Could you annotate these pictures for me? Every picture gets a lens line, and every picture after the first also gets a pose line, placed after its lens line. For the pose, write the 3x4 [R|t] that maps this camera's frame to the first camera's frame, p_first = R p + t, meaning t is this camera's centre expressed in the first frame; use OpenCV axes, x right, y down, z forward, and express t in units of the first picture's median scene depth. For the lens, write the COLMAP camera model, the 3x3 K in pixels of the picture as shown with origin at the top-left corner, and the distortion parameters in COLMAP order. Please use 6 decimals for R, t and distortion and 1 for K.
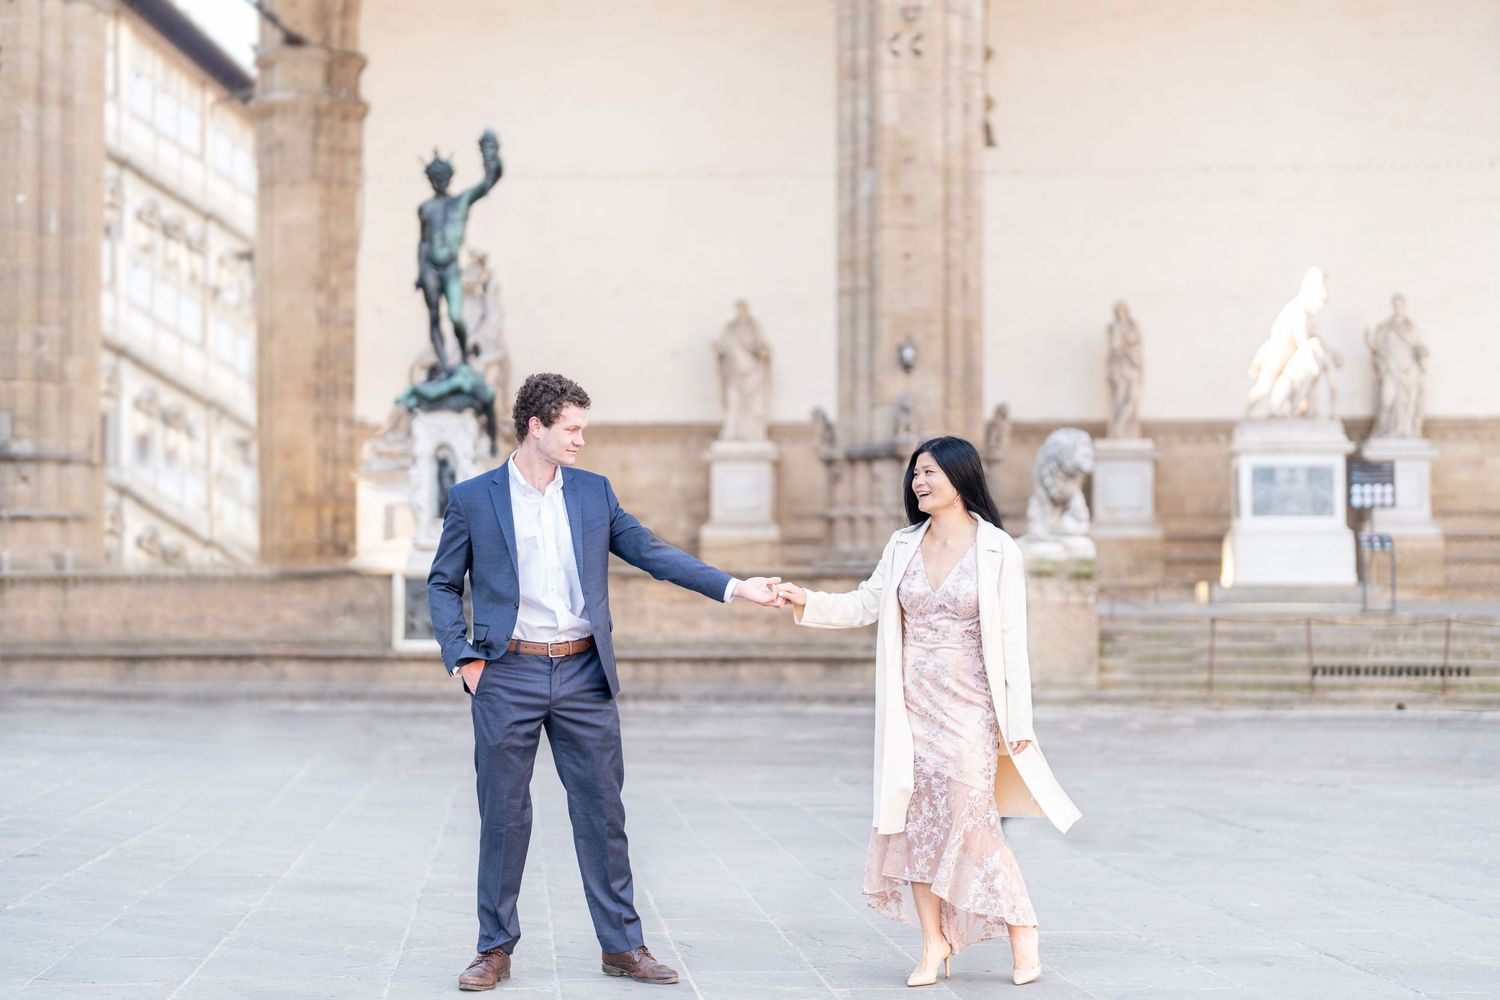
lens RADIAL K [[2565.0, 0, 750.0], [0, 2565.0, 500.0], [0, 0, 1]] dist [0.027057, 0.075812]
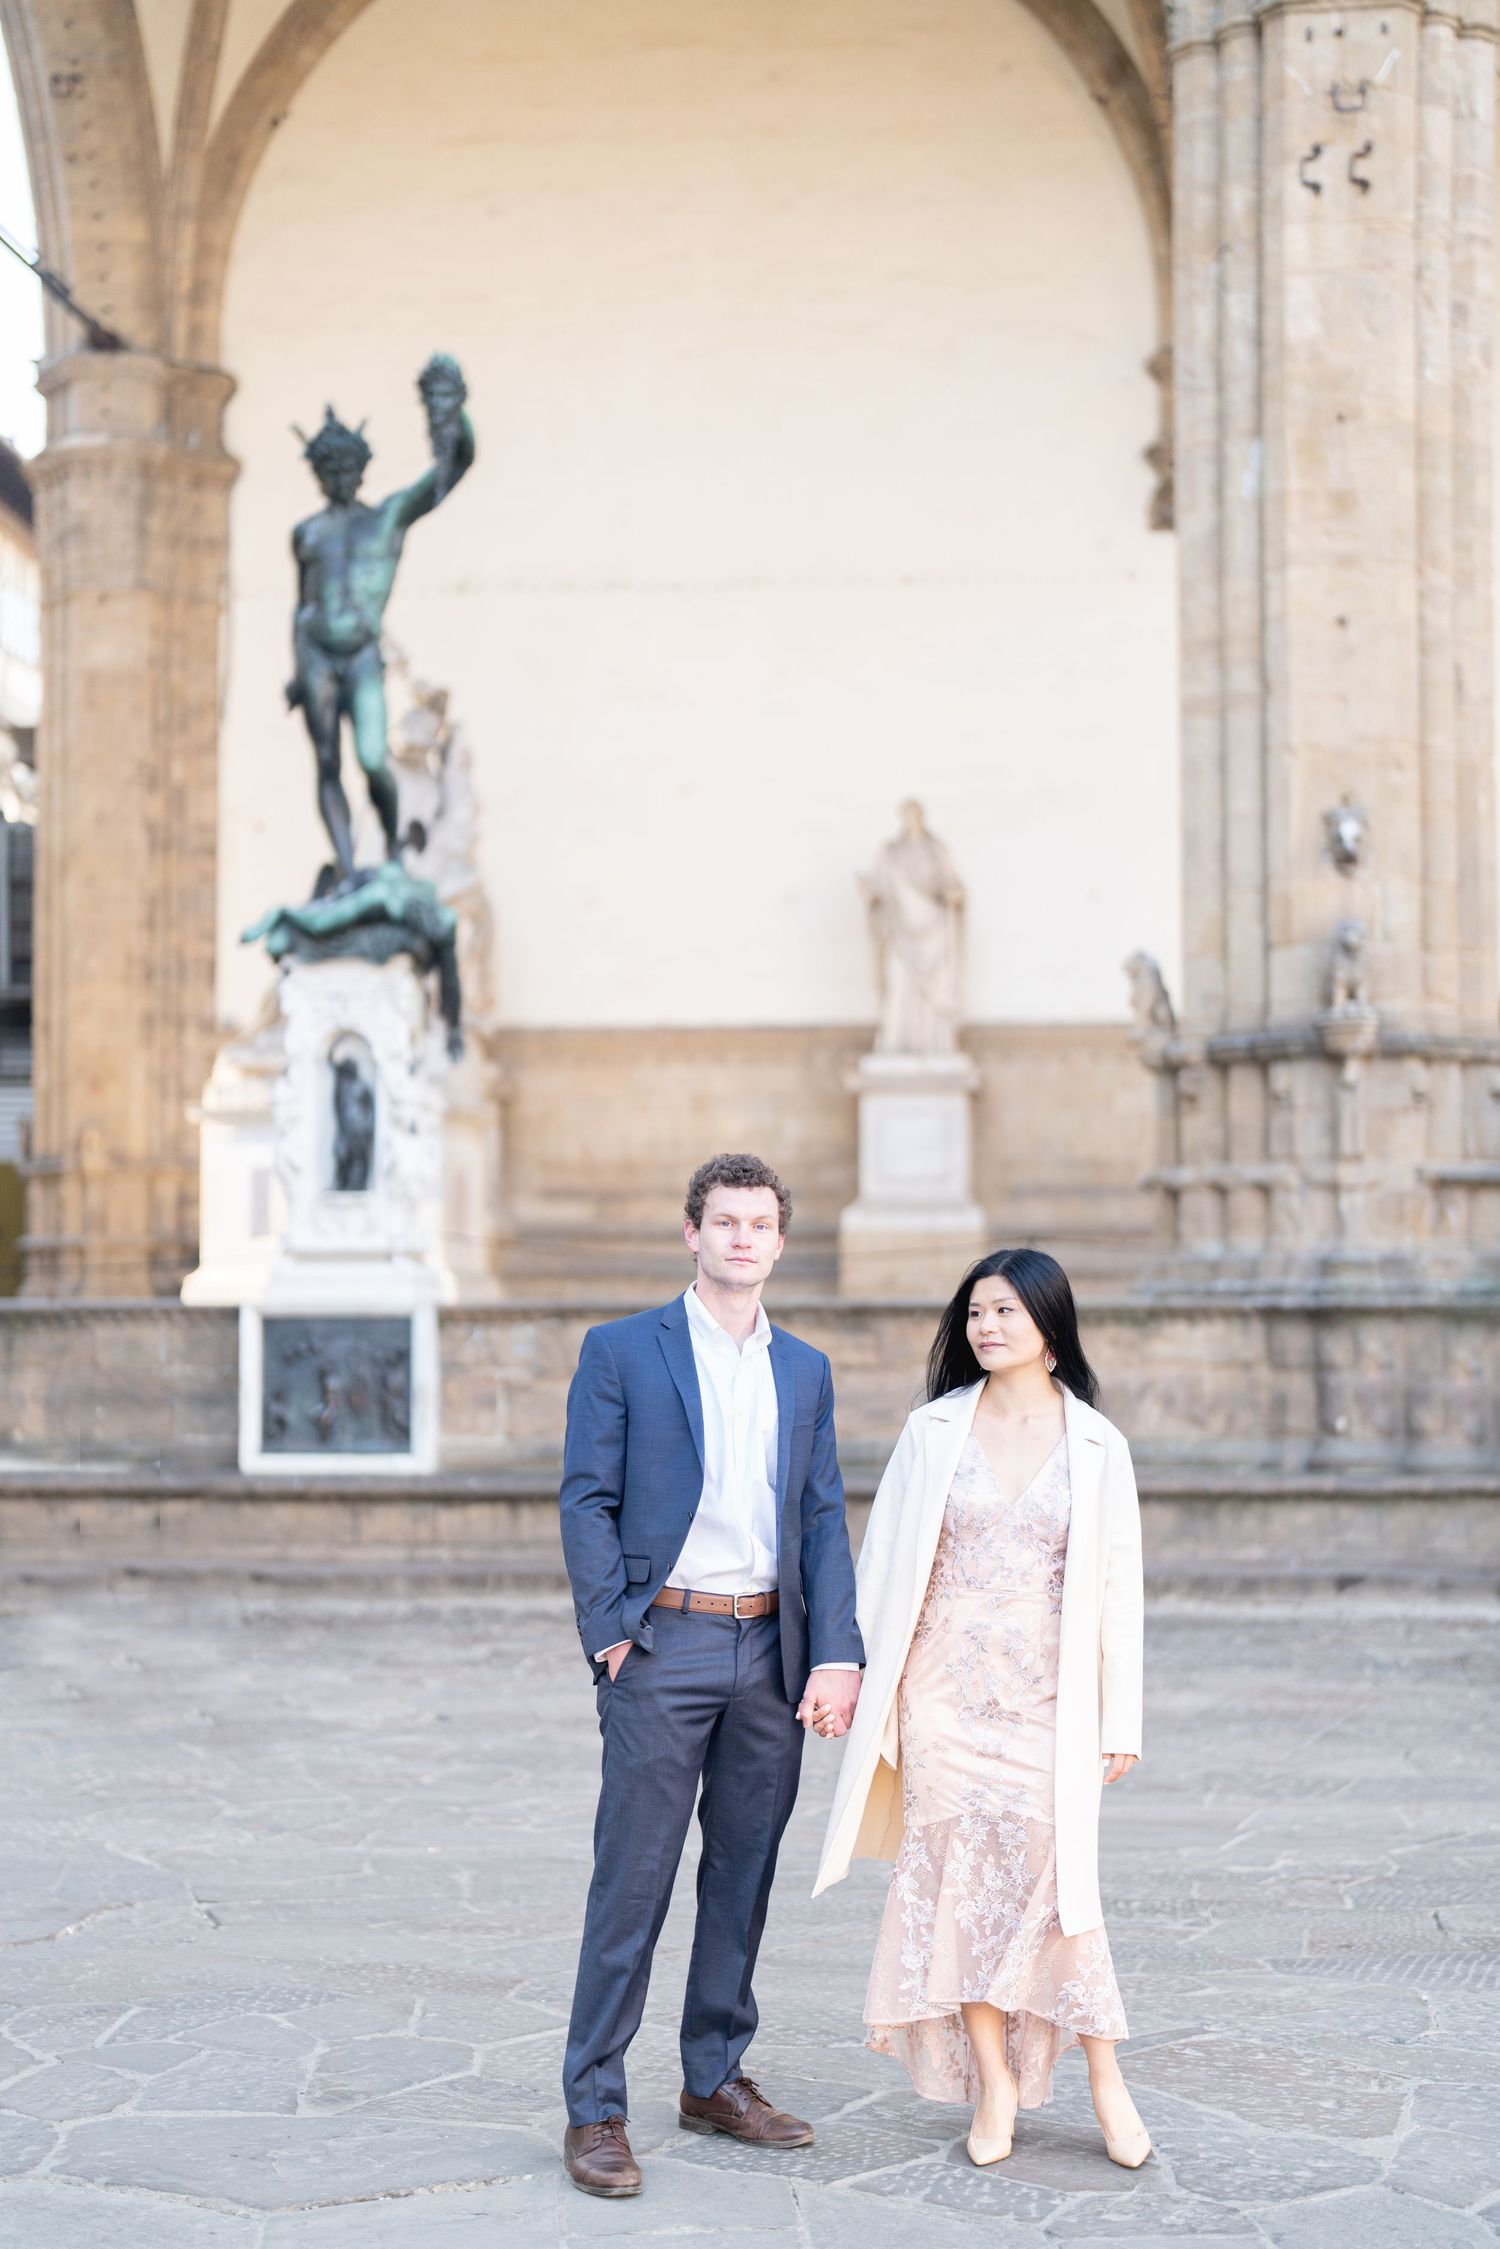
lens RADIAL K [[3784.9, 0, 837.2], [0, 3784.9, 1148.8], [0, 0, 1]] dist [-0.024006, 0.360473]
pose [[0.999985, -0.004007, -0.003792, -0.027356], [0.003980, 0.999968, -0.006979, 0.004686], [0.003819, 0.006964, 0.999968, 0.307883]]
